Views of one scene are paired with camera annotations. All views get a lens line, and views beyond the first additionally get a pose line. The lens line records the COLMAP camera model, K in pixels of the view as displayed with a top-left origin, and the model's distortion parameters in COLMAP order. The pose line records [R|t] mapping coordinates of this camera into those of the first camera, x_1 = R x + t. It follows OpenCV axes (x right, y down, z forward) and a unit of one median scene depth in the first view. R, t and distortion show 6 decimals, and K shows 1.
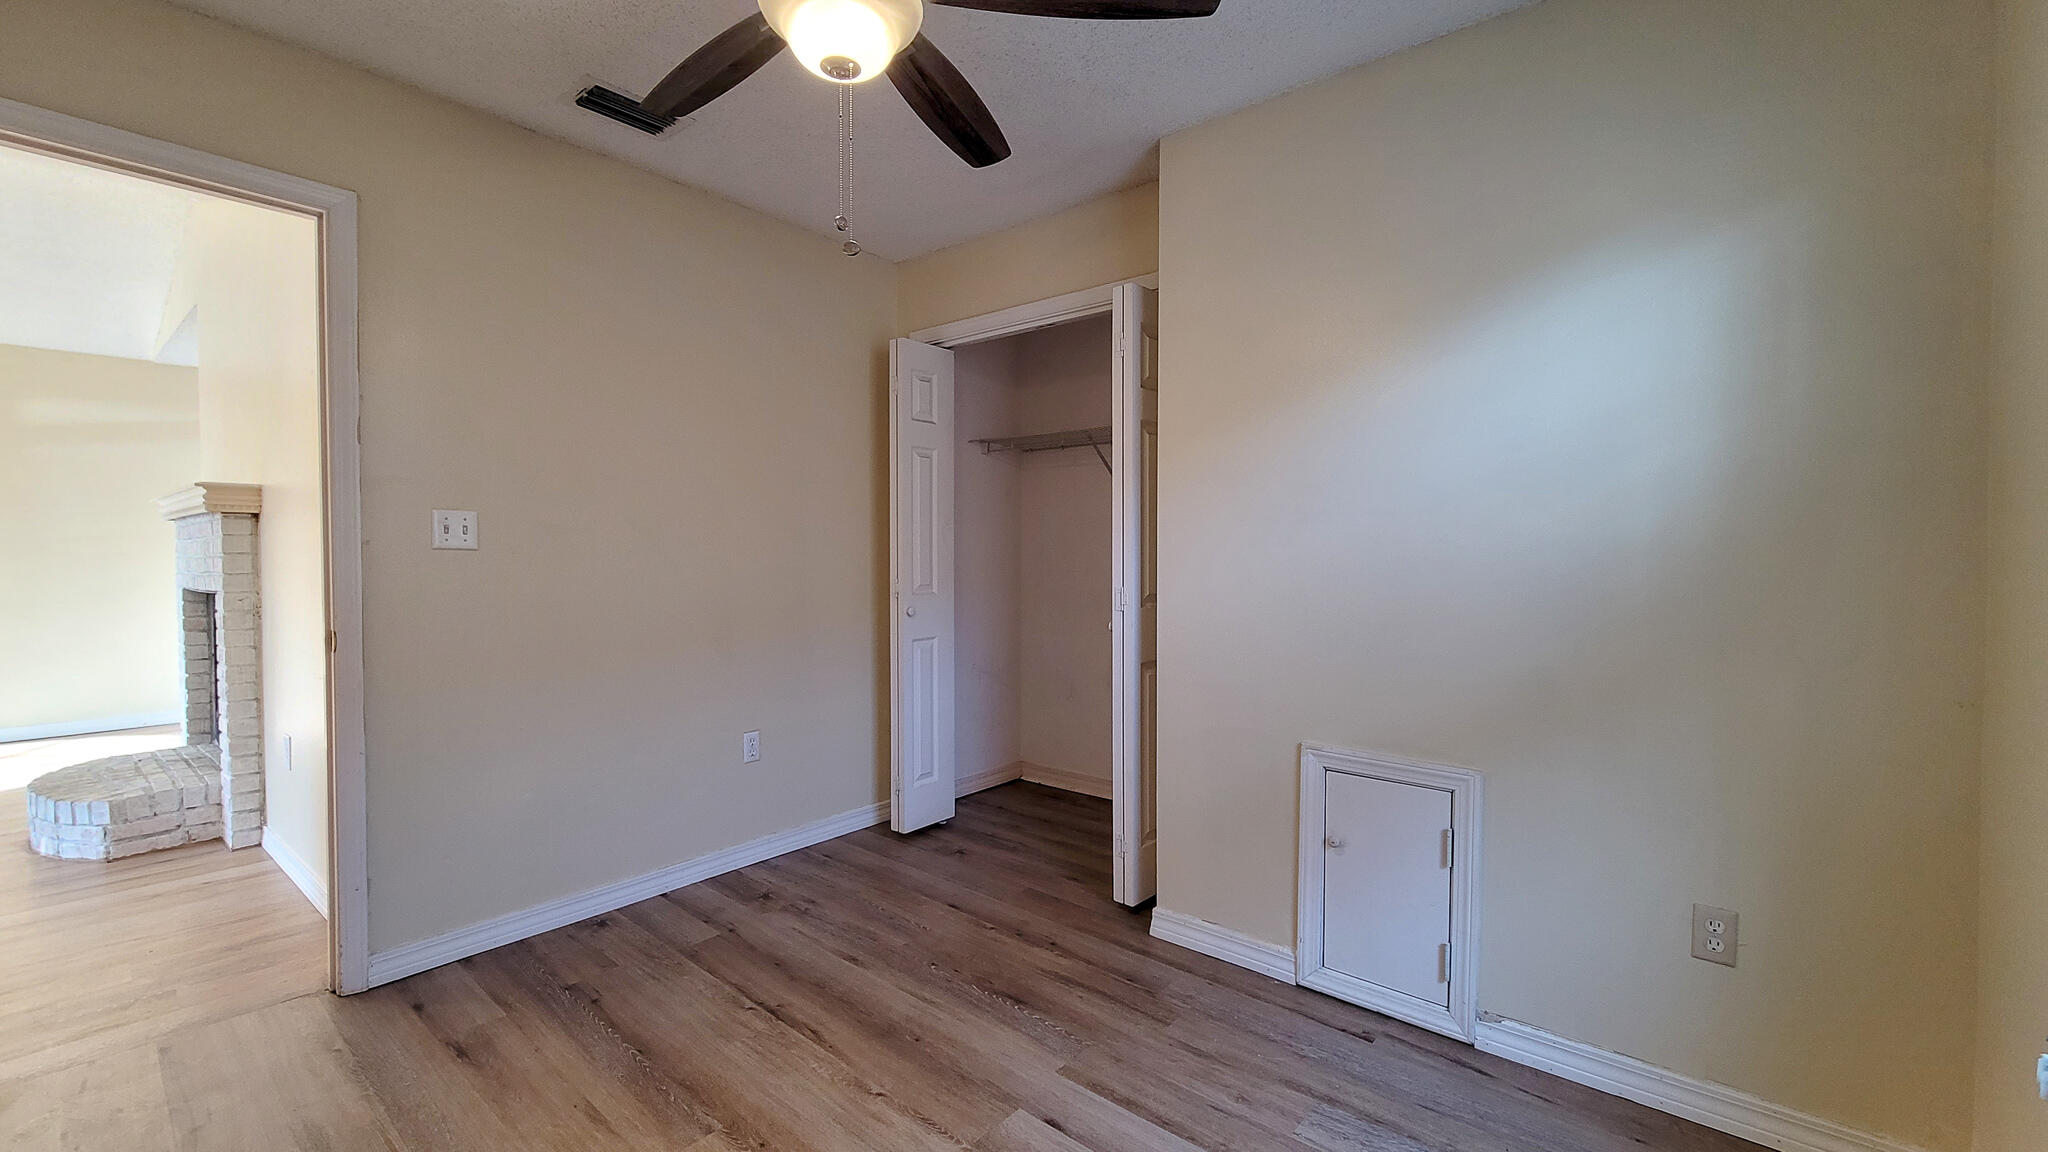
lens RADIAL K [[834.1, 0, 1013.3], [0, 834.1, 579.4], [0, 0, 1]] dist [0.001239, -0.000603]
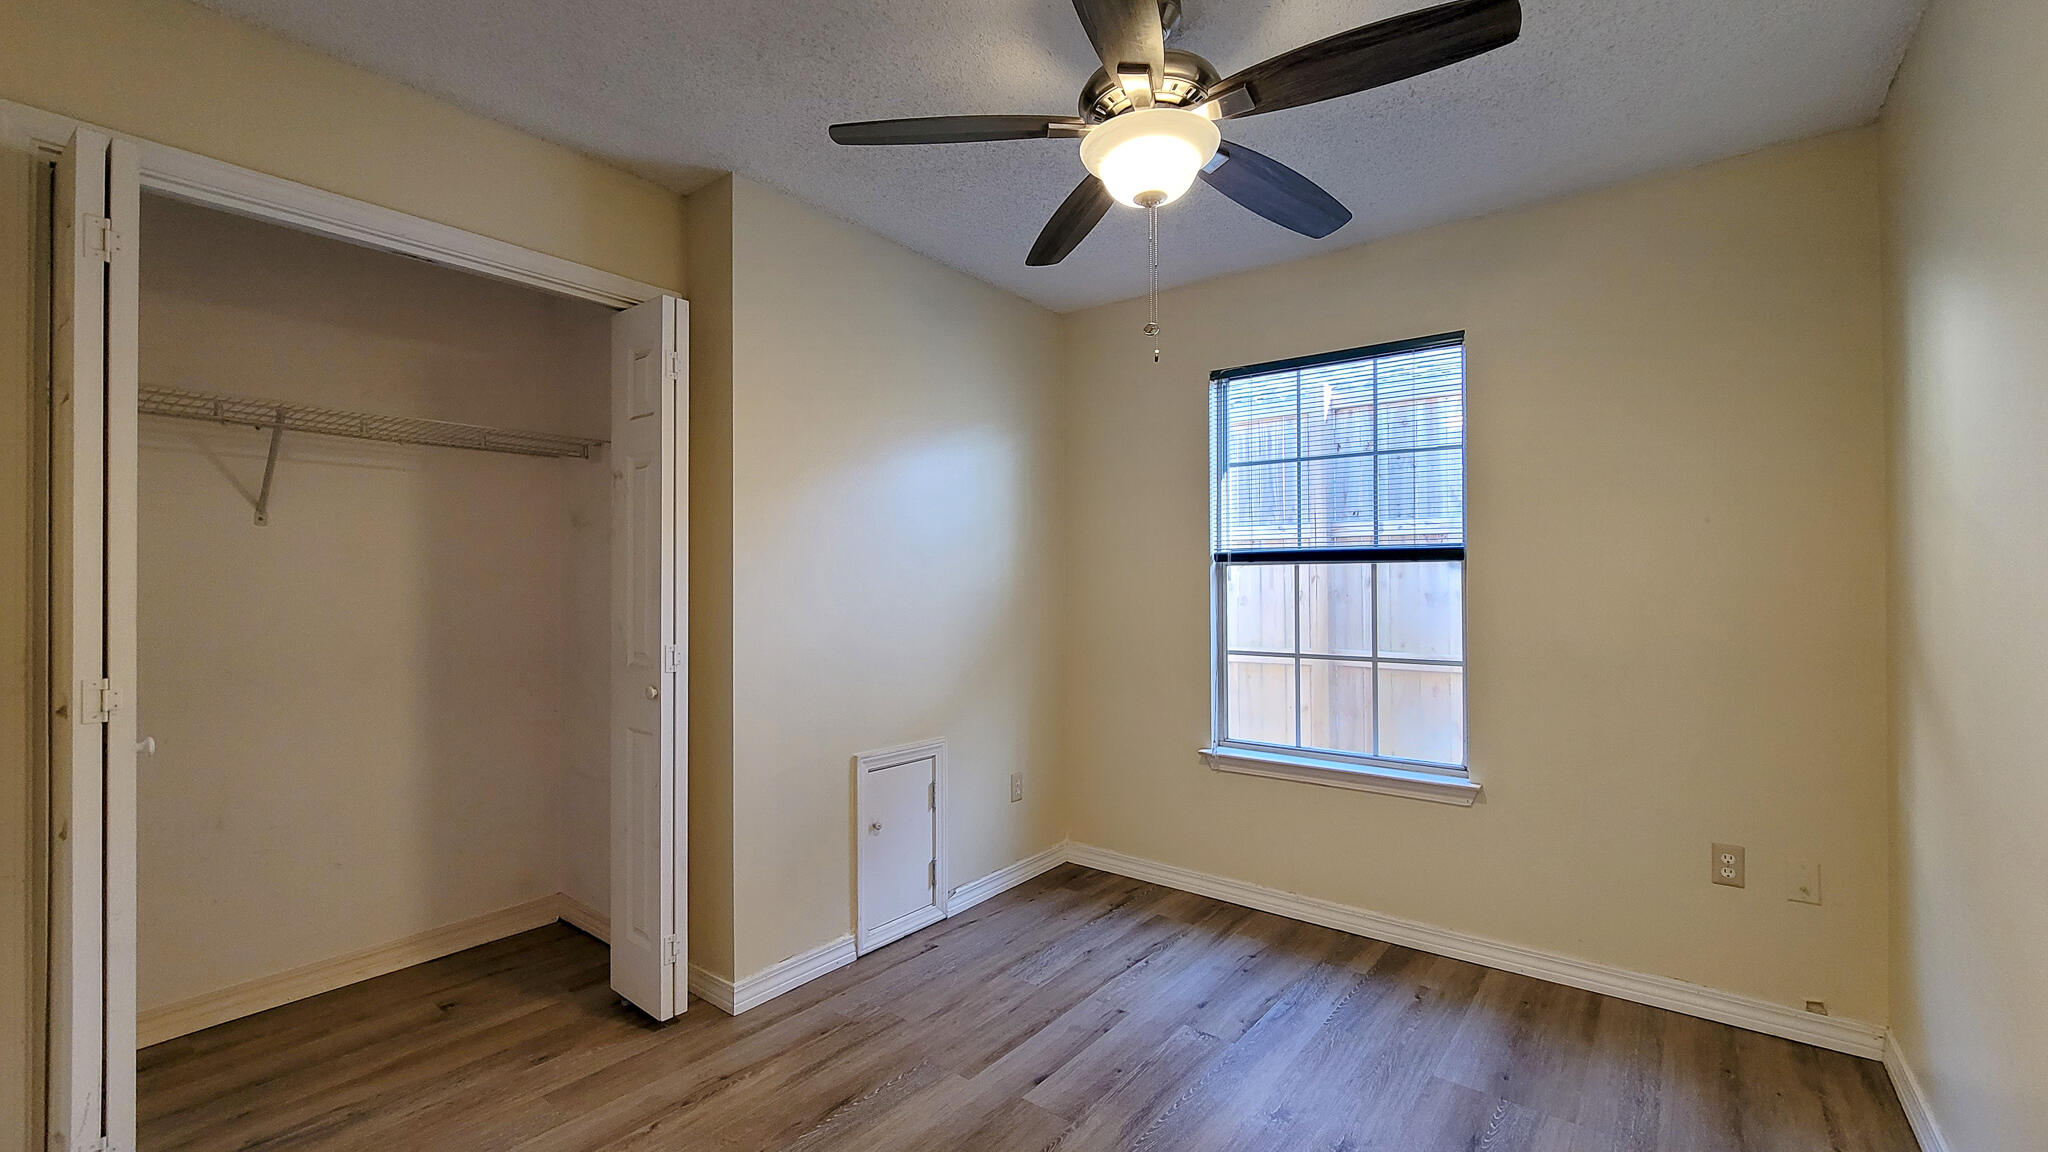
lens RADIAL K [[834.1, 0, 1027.1], [0, 834.1, 567.5], [0, 0, 1]] dist [0.001239, -0.000603]
pose [[-0.034821, 0.006554, 0.999372, -0.915450], [0.032016, 0.999473, -0.005439, -0.066582], [-0.998881, 0.031806, -0.035013, 0.814176]]
